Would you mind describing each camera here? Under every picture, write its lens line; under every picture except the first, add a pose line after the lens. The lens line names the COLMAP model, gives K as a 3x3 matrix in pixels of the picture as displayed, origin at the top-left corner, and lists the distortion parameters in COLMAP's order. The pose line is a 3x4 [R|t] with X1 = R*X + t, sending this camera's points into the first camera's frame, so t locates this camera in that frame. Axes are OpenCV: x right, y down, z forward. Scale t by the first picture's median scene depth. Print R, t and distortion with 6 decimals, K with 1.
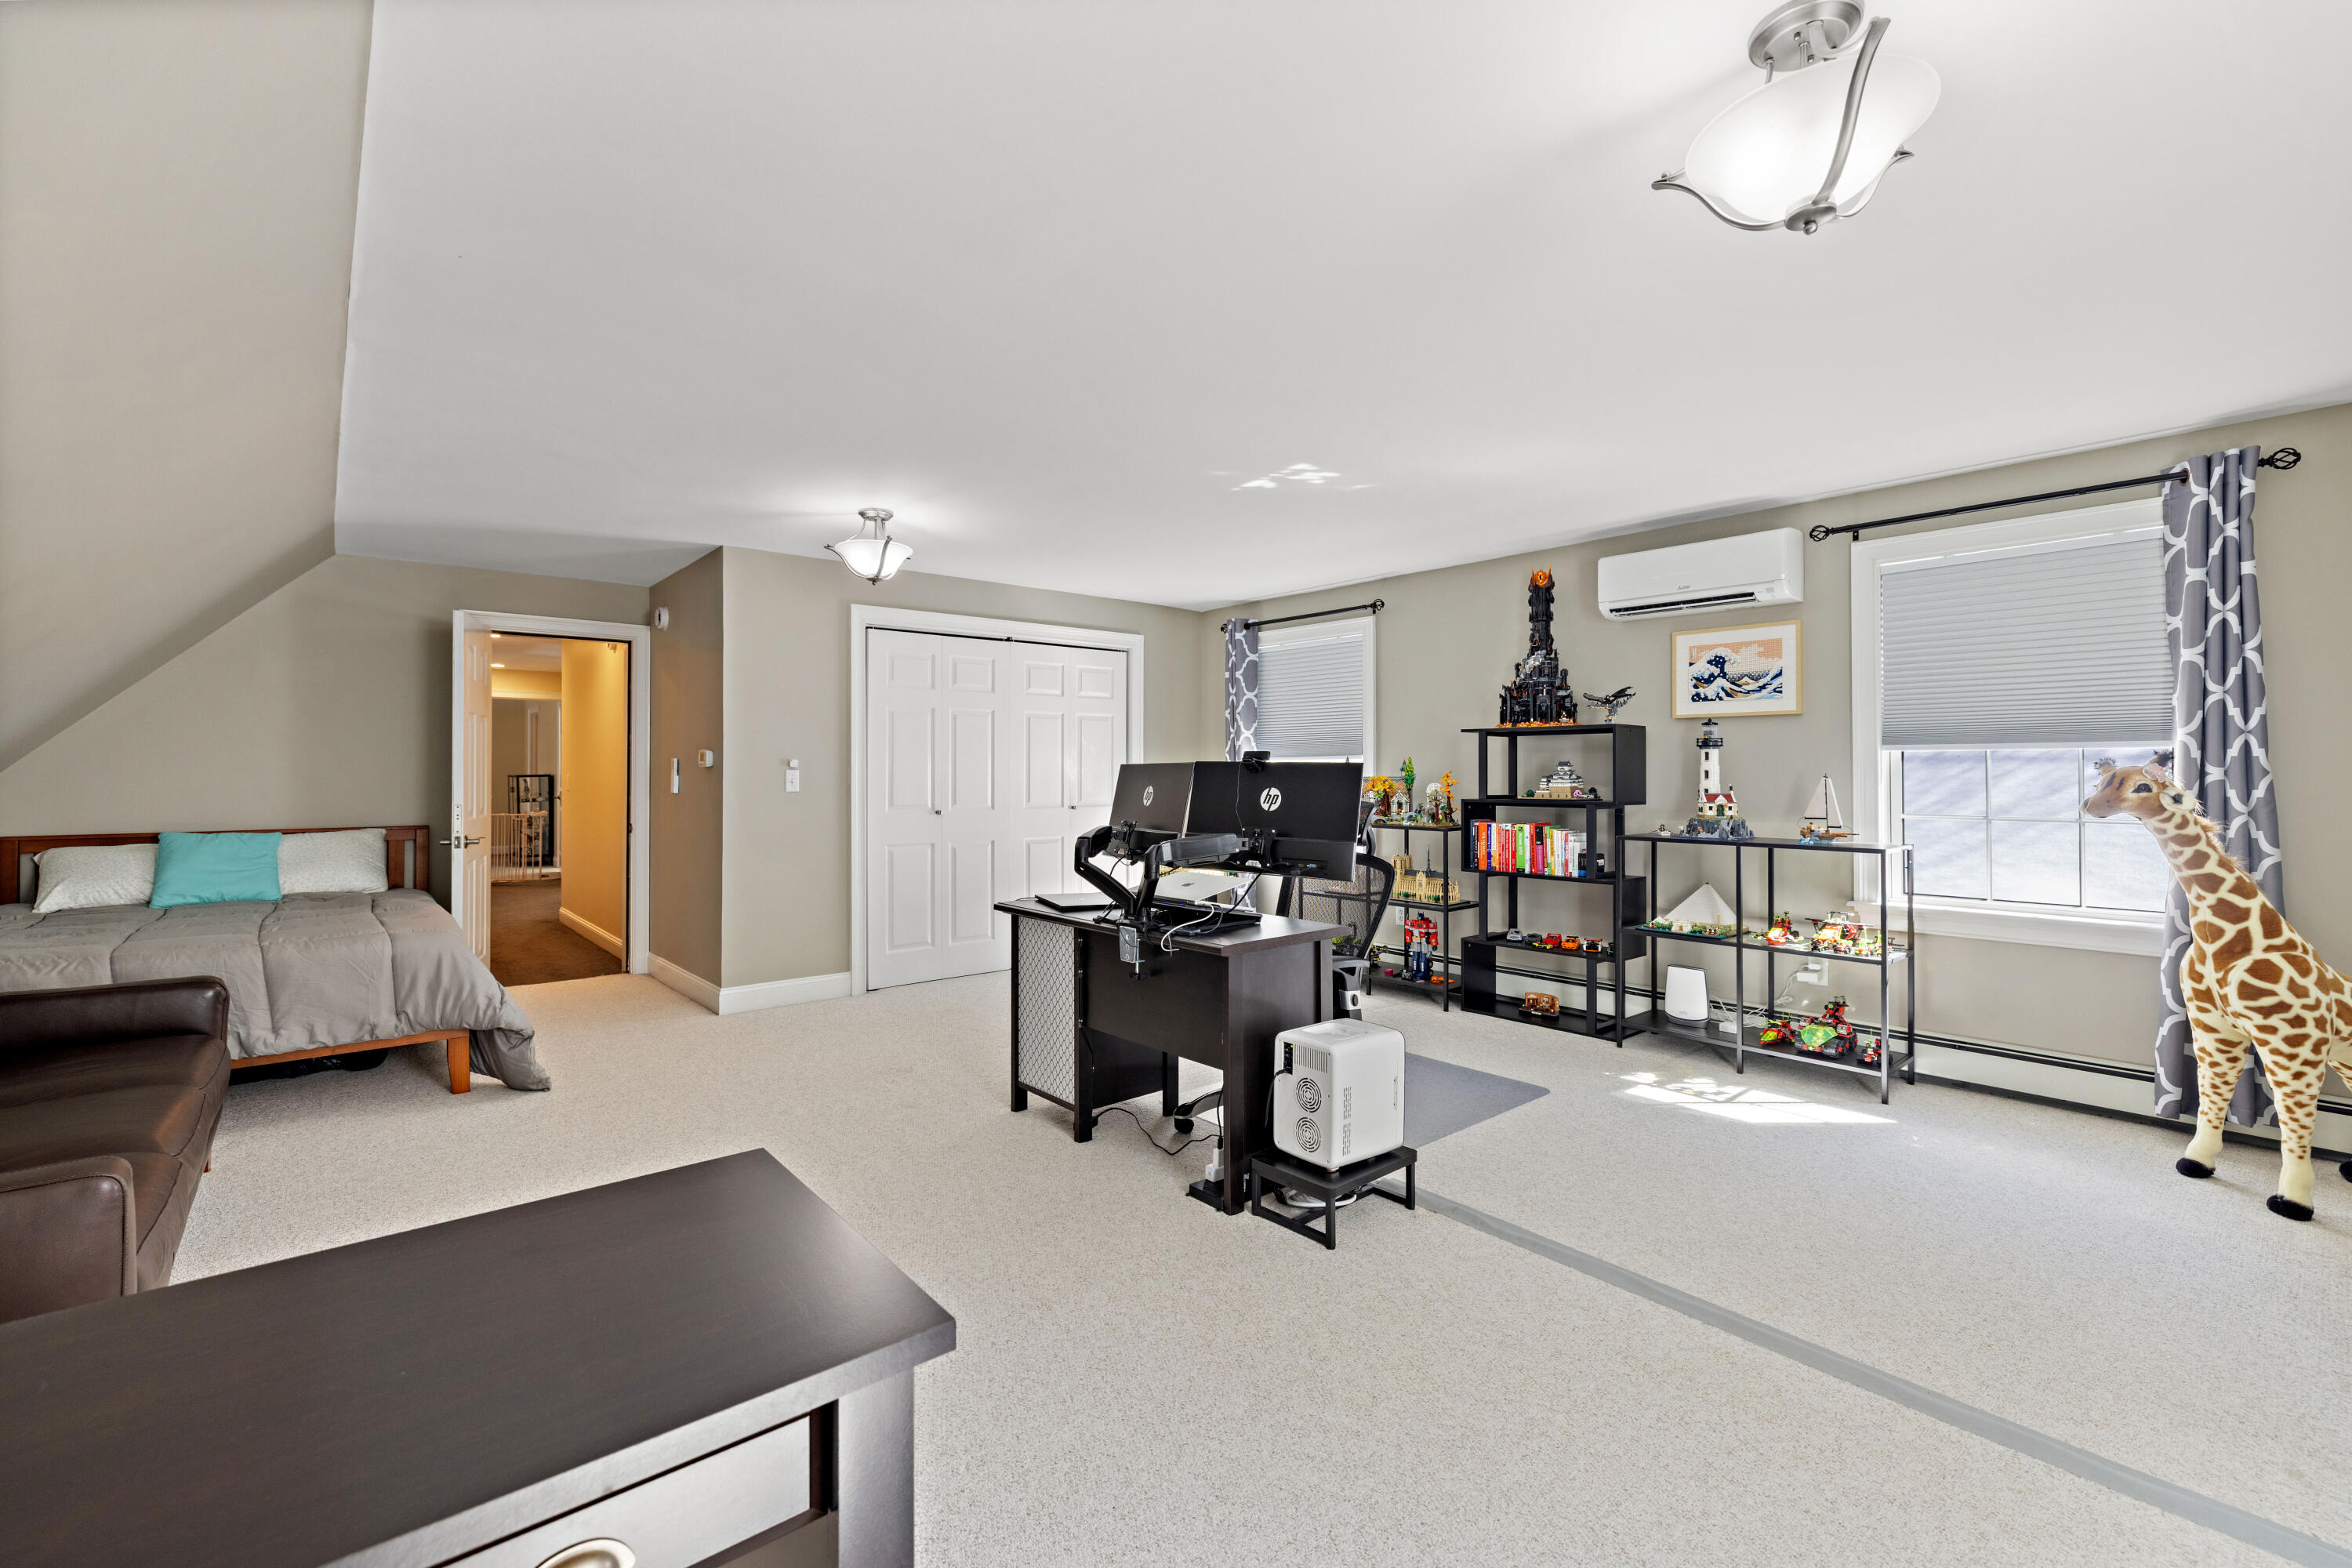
lens RADIAL K [[981.7, 0, 1167.6], [0, 981.7, 777.6], [0, 0, 1]] dist [-0.001989, -0.000168]
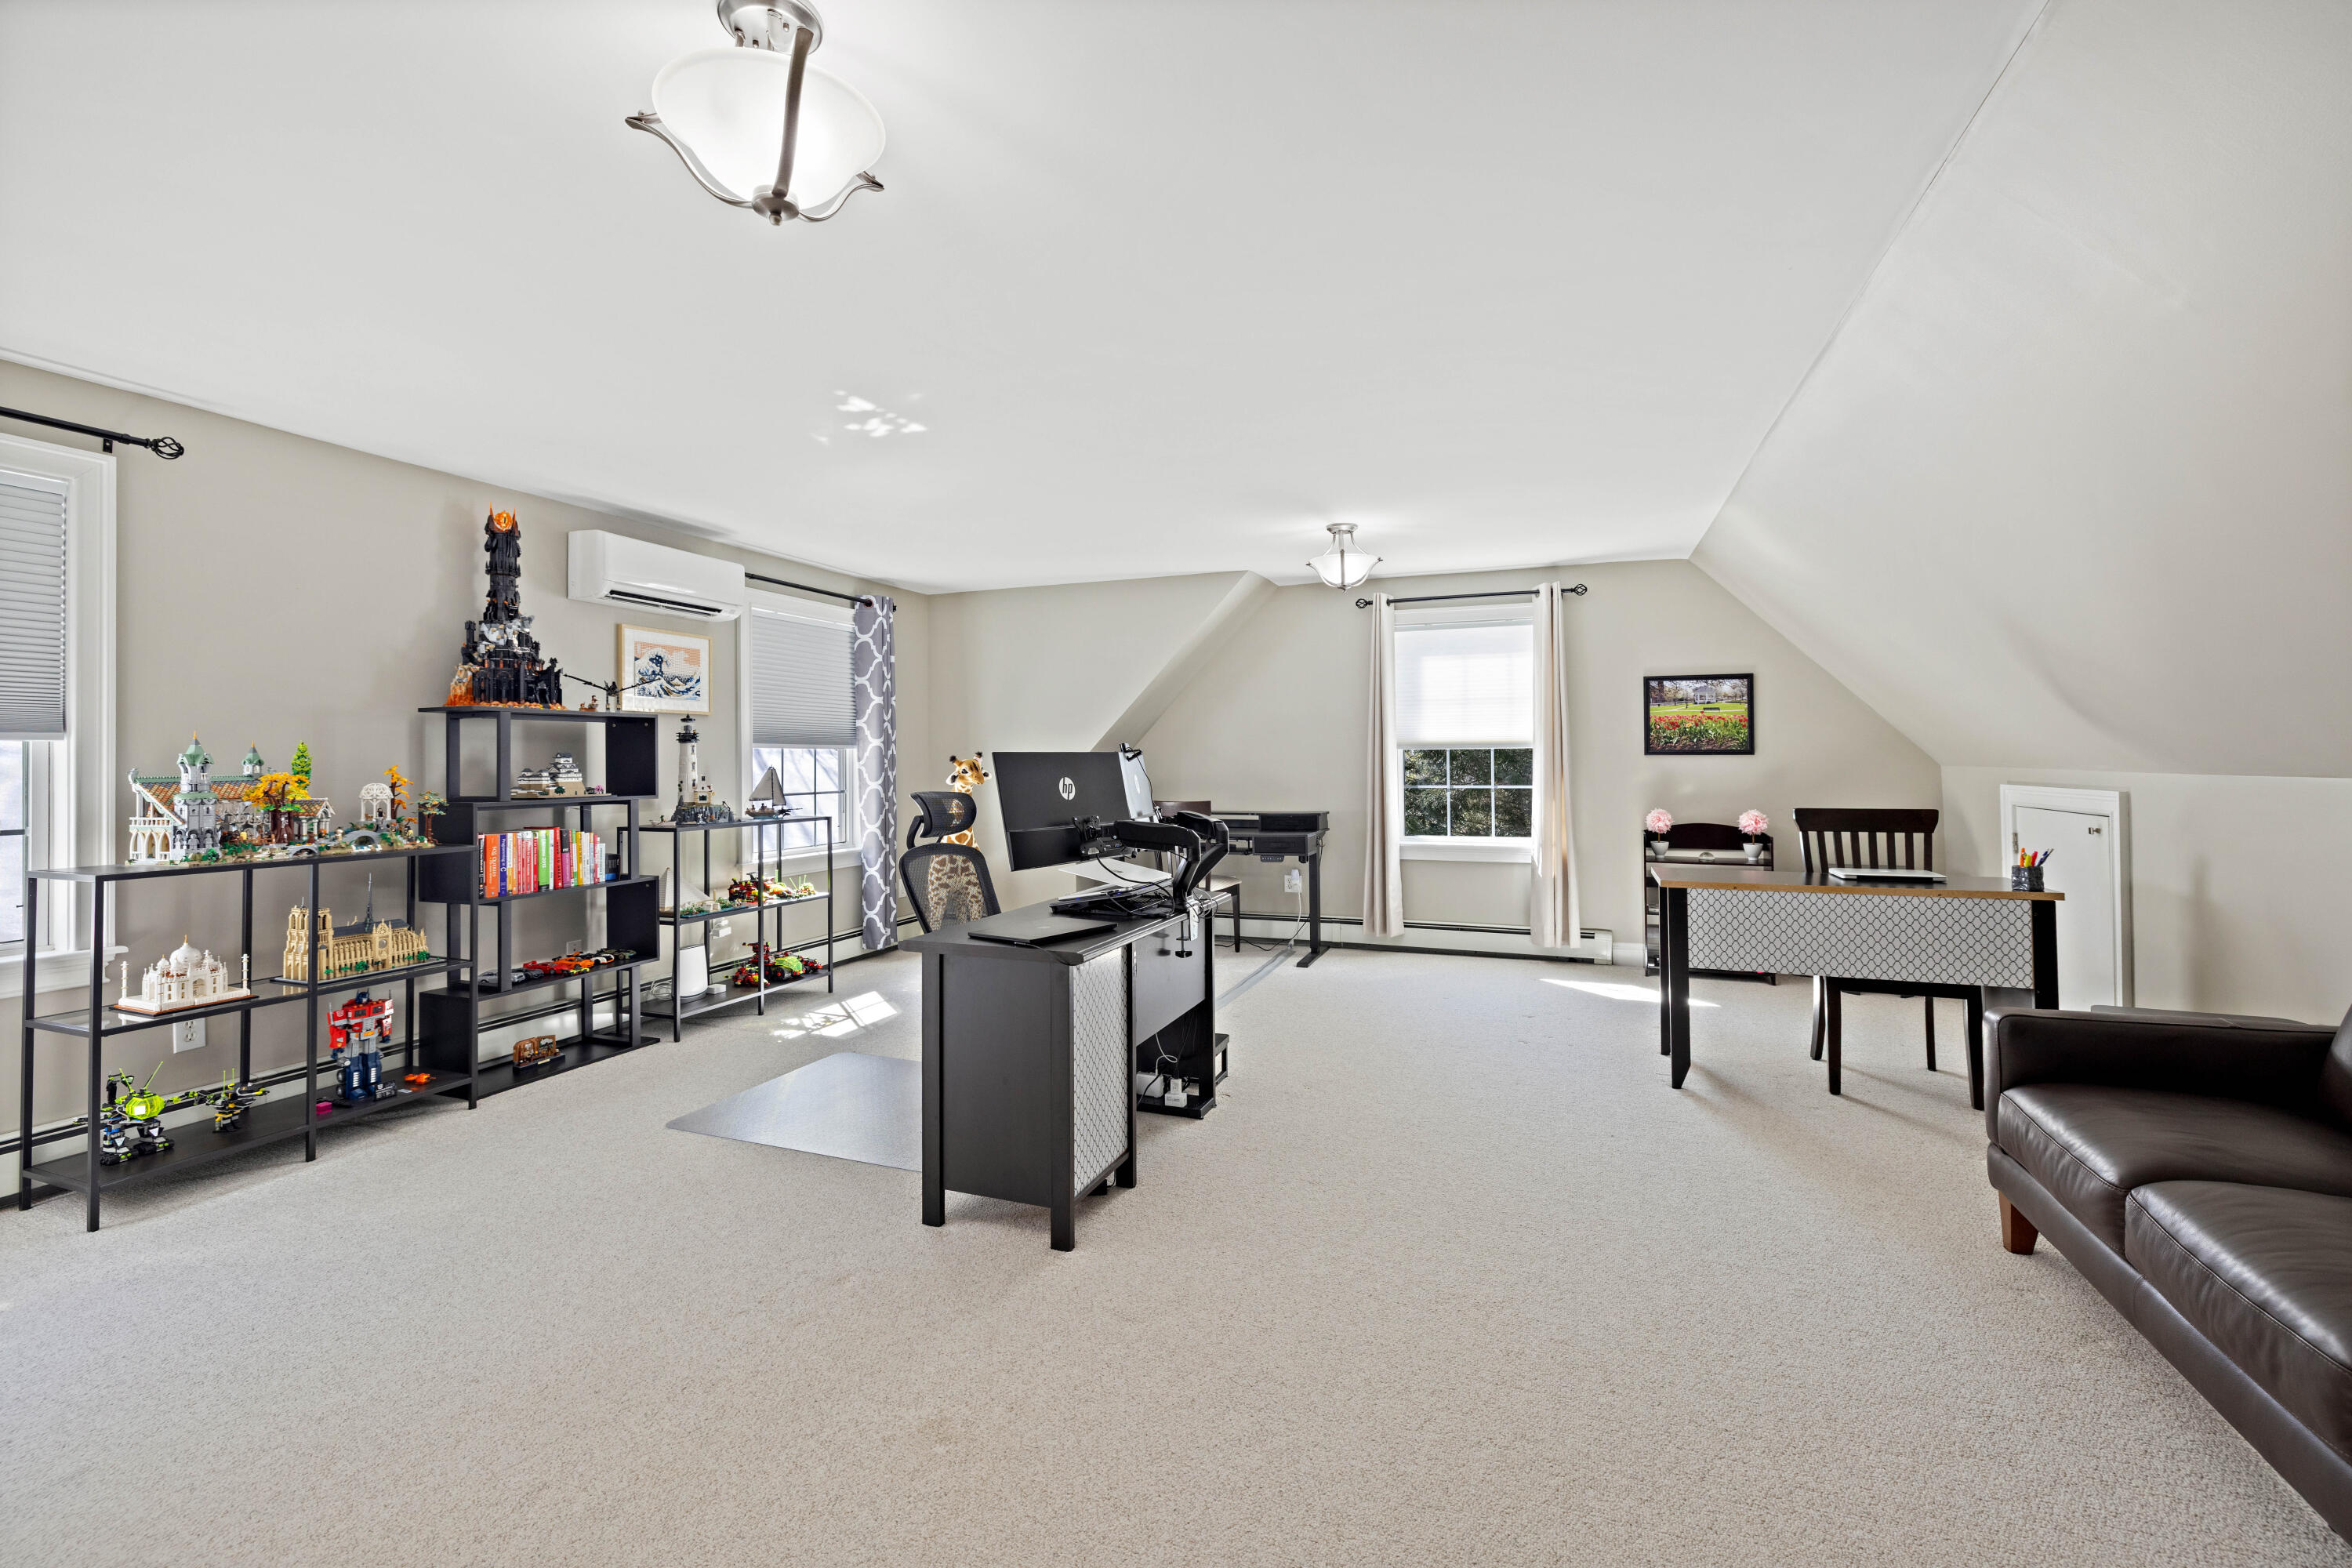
lens RADIAL K [[981.7, 0, 1167.6], [0, 981.7, 777.6], [0, 0, 1]] dist [-0.001989, -0.000168]
pose [[-0.463635, -0.014108, 0.885914, -0.634944], [0.009752, 0.999731, 0.021024, -0.008115], [-0.885973, 0.018387, -0.463372, 0.992556]]
